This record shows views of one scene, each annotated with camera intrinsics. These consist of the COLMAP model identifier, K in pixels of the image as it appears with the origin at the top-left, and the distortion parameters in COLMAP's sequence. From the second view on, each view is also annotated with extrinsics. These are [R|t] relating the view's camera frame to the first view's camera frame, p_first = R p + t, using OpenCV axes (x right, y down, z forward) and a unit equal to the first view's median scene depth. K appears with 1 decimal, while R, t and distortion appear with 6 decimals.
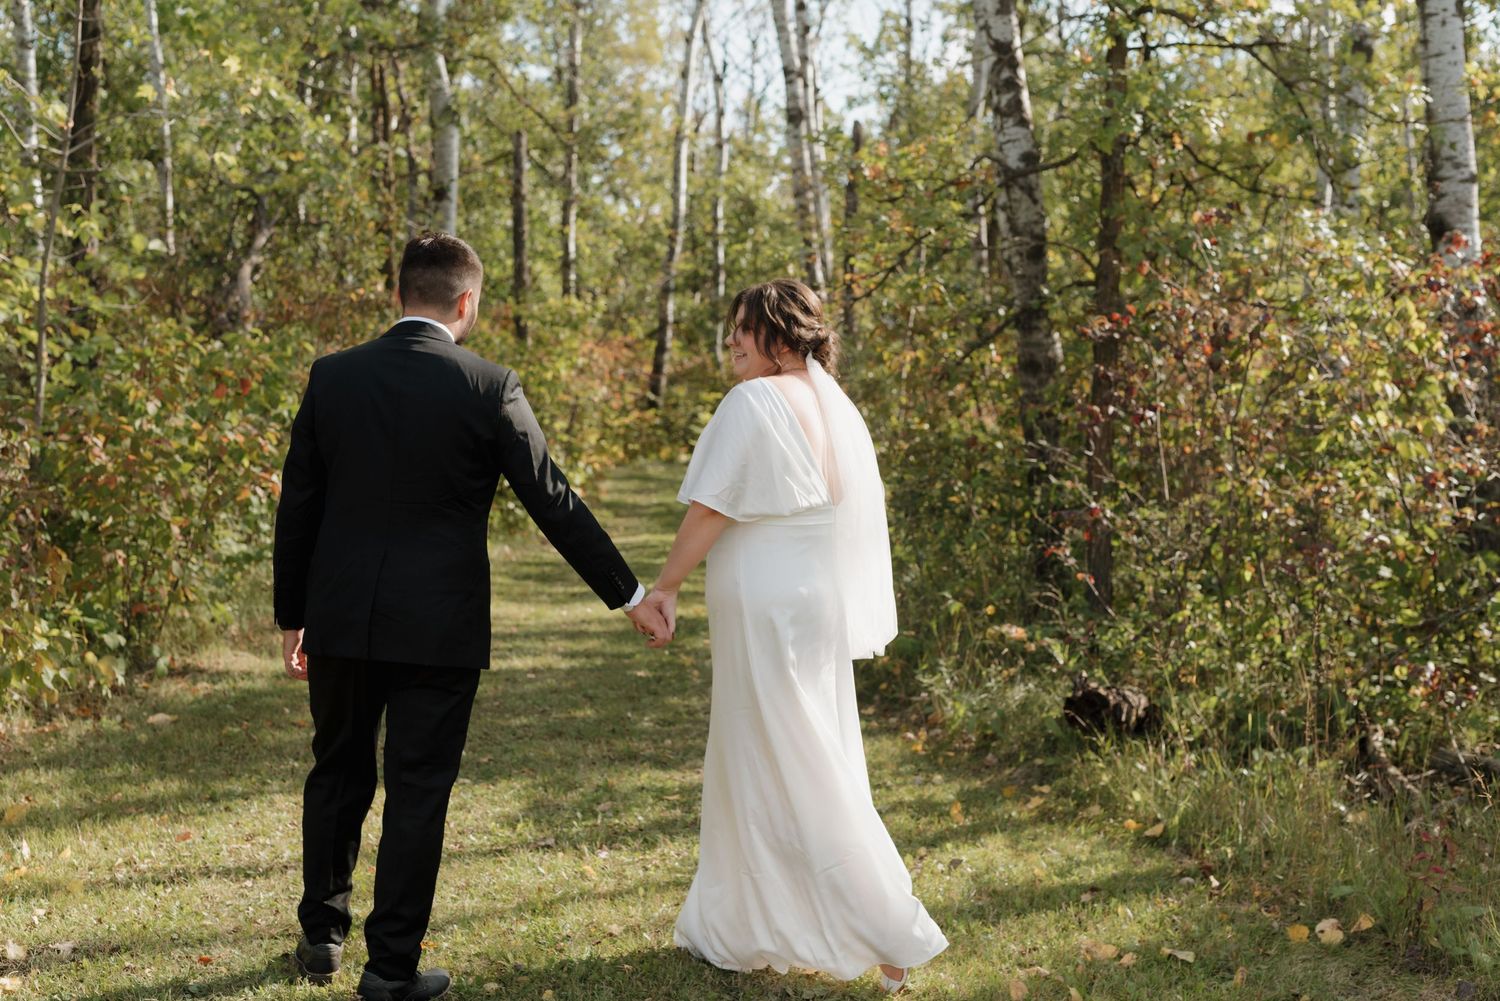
lens RADIAL K [[2138.9, 0, 750.0], [0, 2138.9, 500.5], [0, 0, 1]] dist [0.014166, -0.014041]
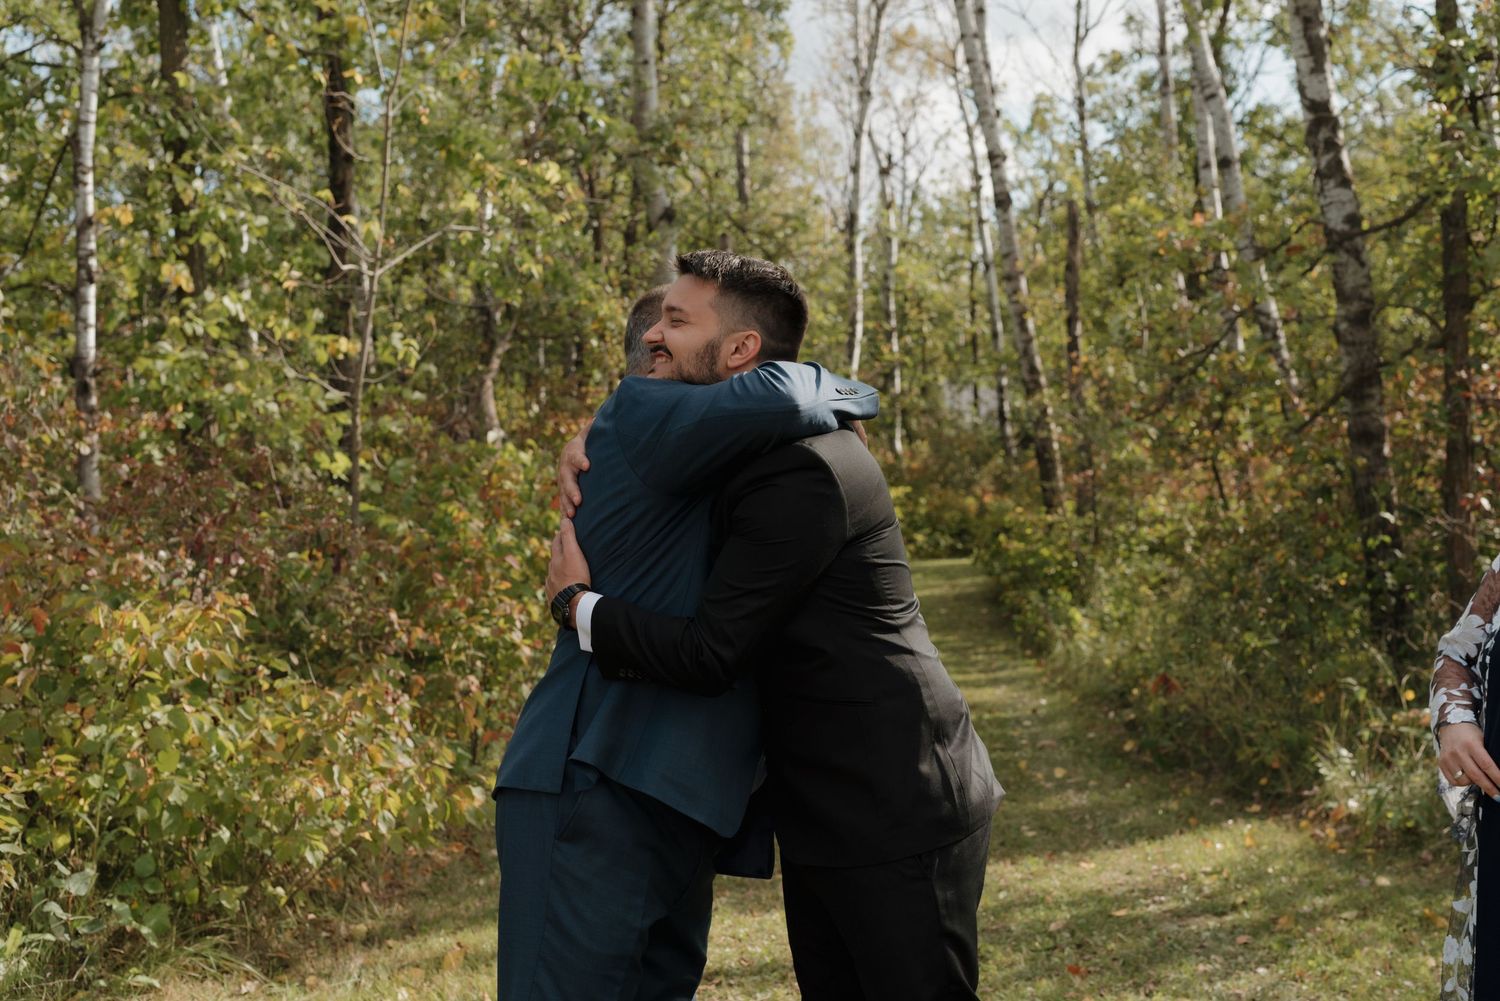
lens RADIAL K [[2138.9, 0, 750.0], [0, 2138.9, 500.5], [0, 0, 1]] dist [0.014166, -0.014041]
pose [[0.996947, -0.053546, -0.056831, -0.100511], [0.050925, 0.997614, -0.046617, -0.004109], [0.059191, 0.043580, 0.997295, 0.037827]]
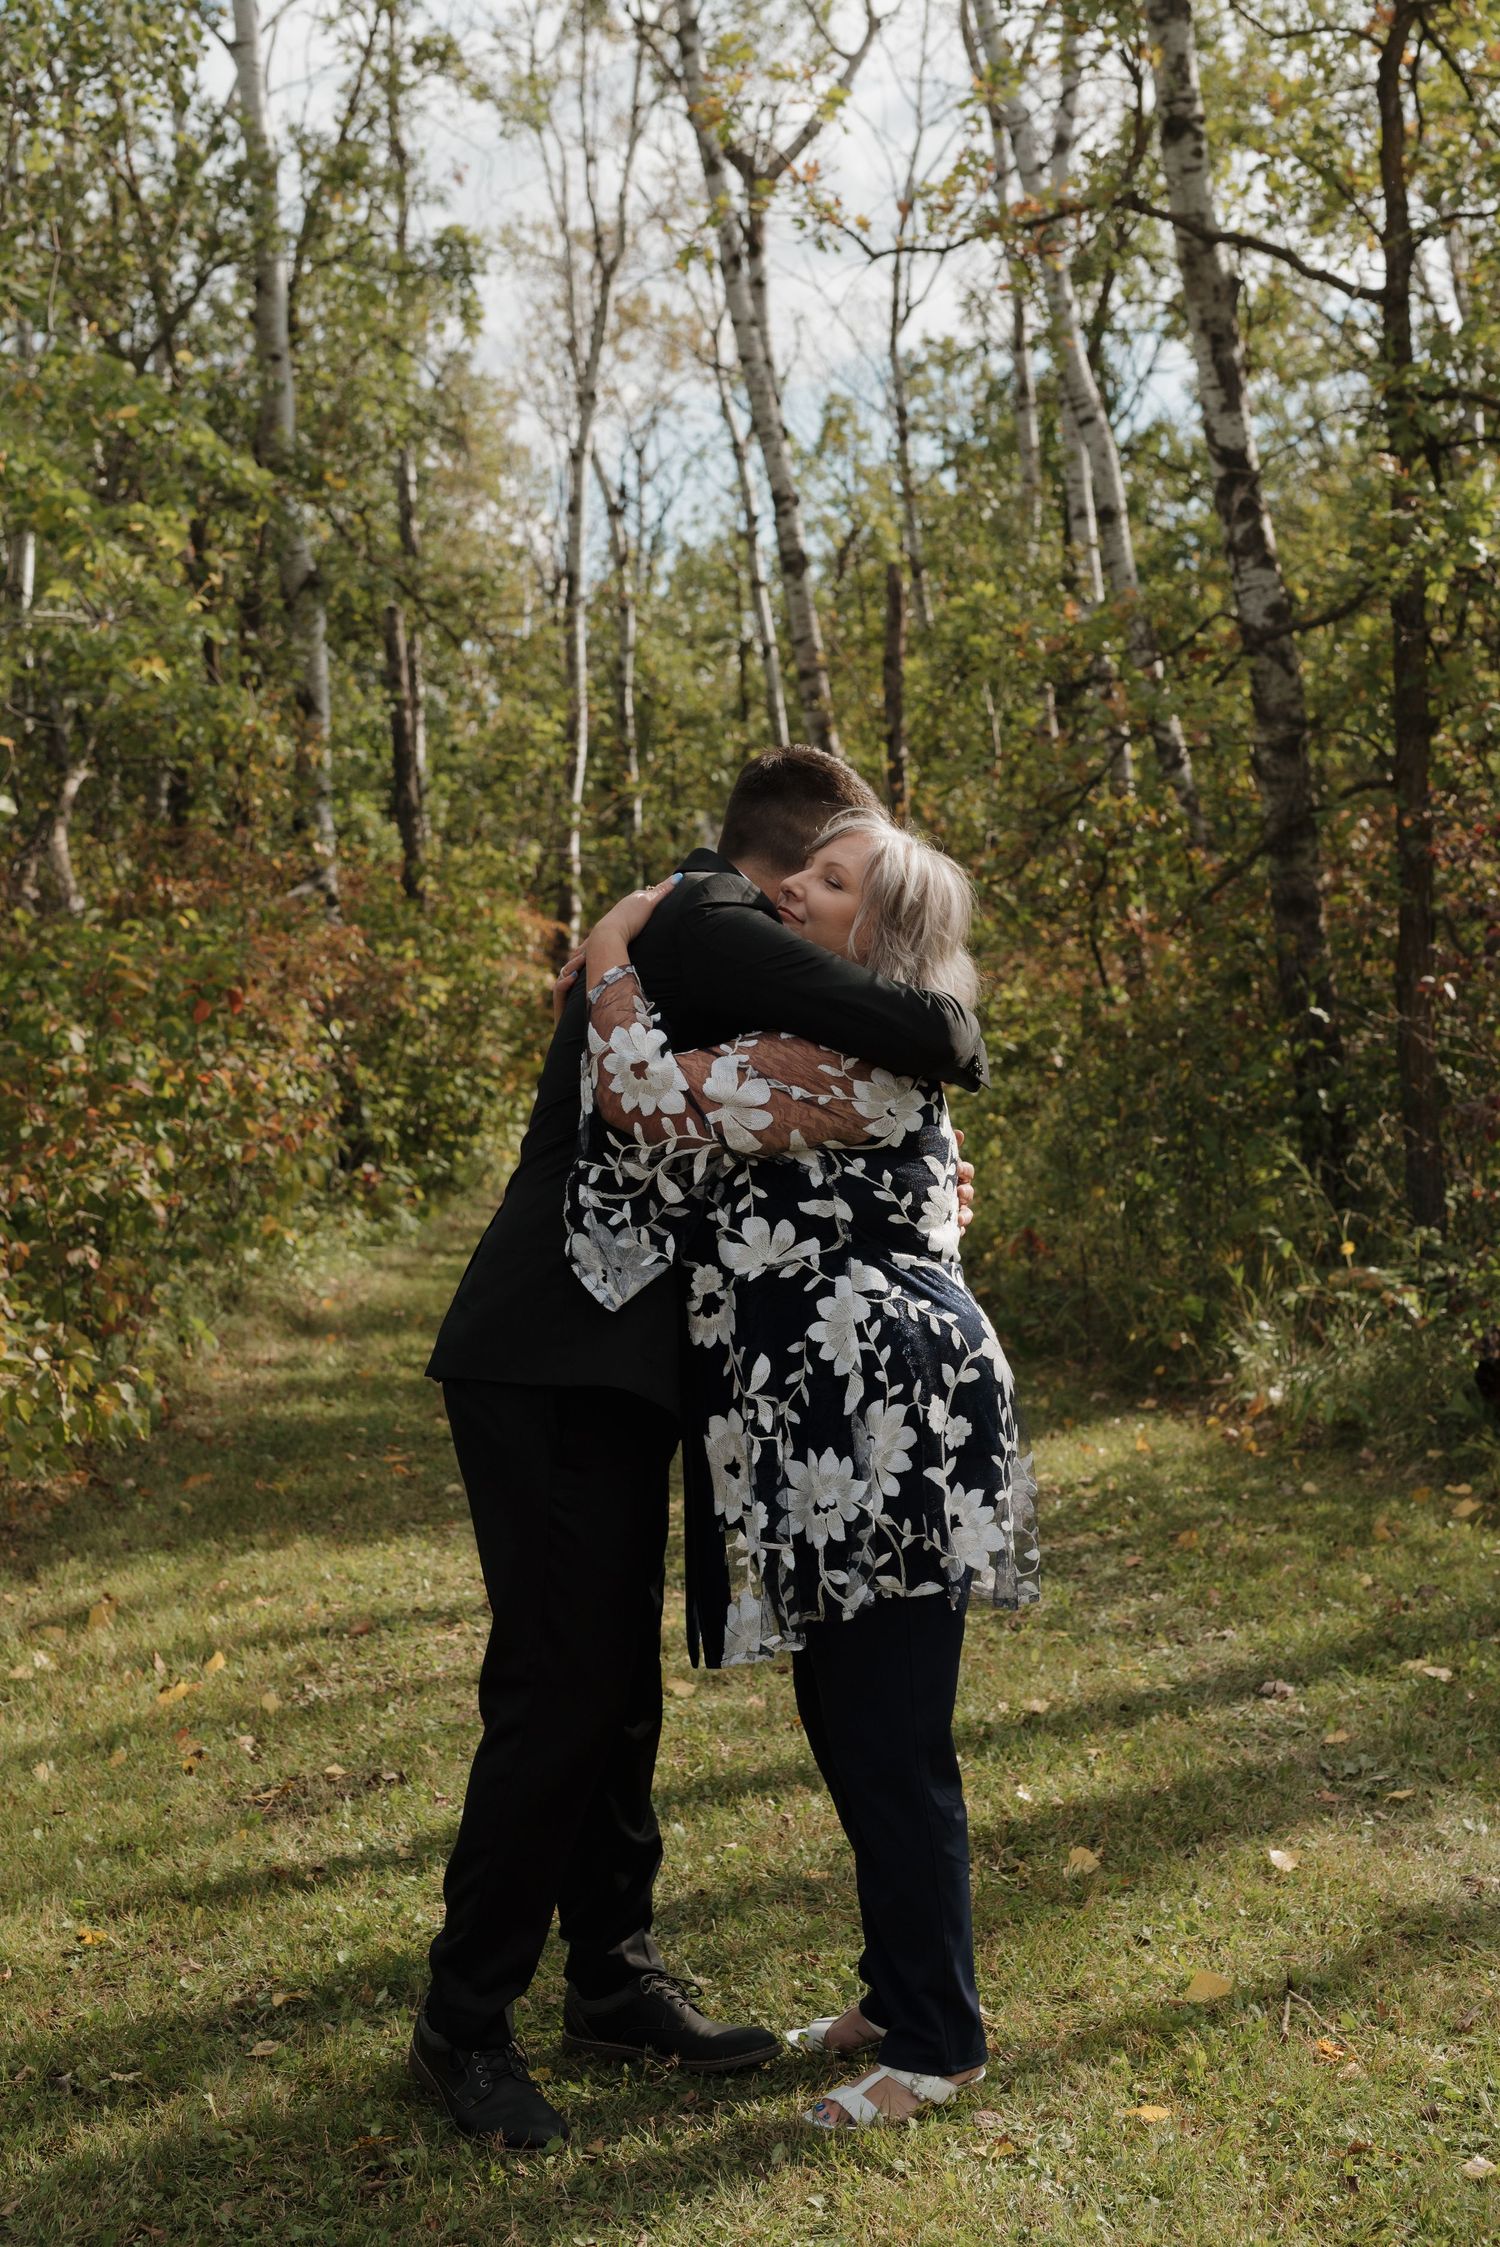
lens RADIAL K [[3204.1, 0, 750.9], [0, 3204.1, 1112.9], [0, 0, 1]] dist [0.014166, -0.014041]
pose [[0.996873, -0.062479, 0.048375, -0.115767], [0.062702, 0.998027, -0.003104, -0.002570], [-0.048086, 0.006128, 0.998824, -0.052819]]
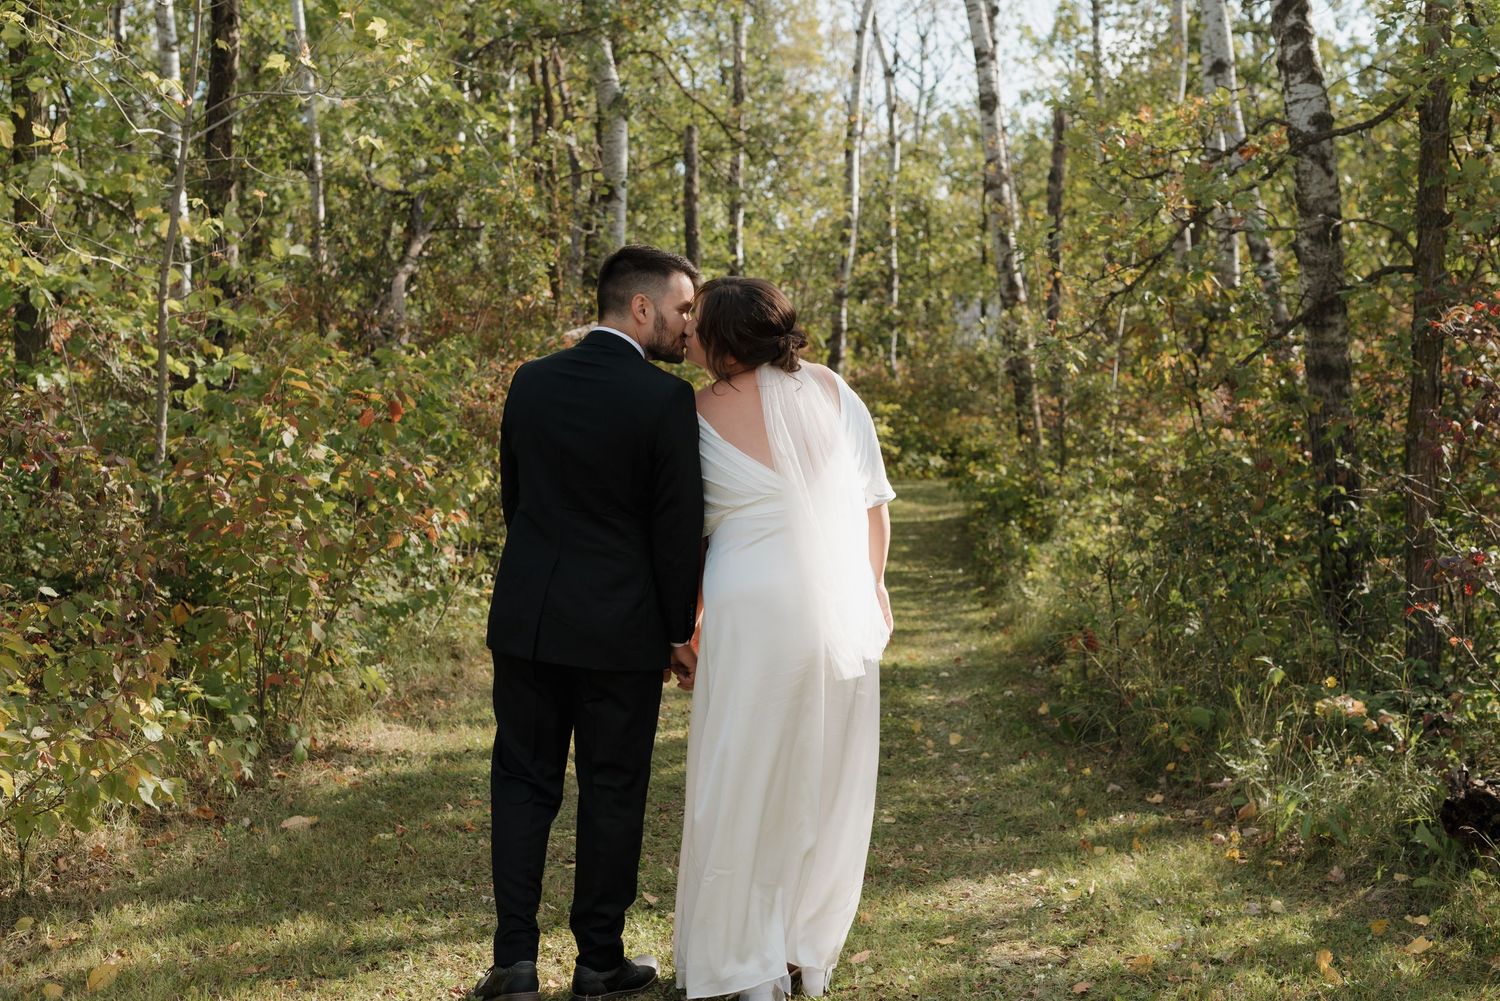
lens RADIAL K [[2134.8, 0, 738.8], [0, 2134.8, 507.4], [0, 0, 1]] dist [0.014741, -0.052087]
pose [[0.996892, -0.011784, -0.077889, -0.036168], [0.011702, 0.999930, -0.001505, -0.012254], [0.077901, 0.000589, 0.996961, 0.170624]]
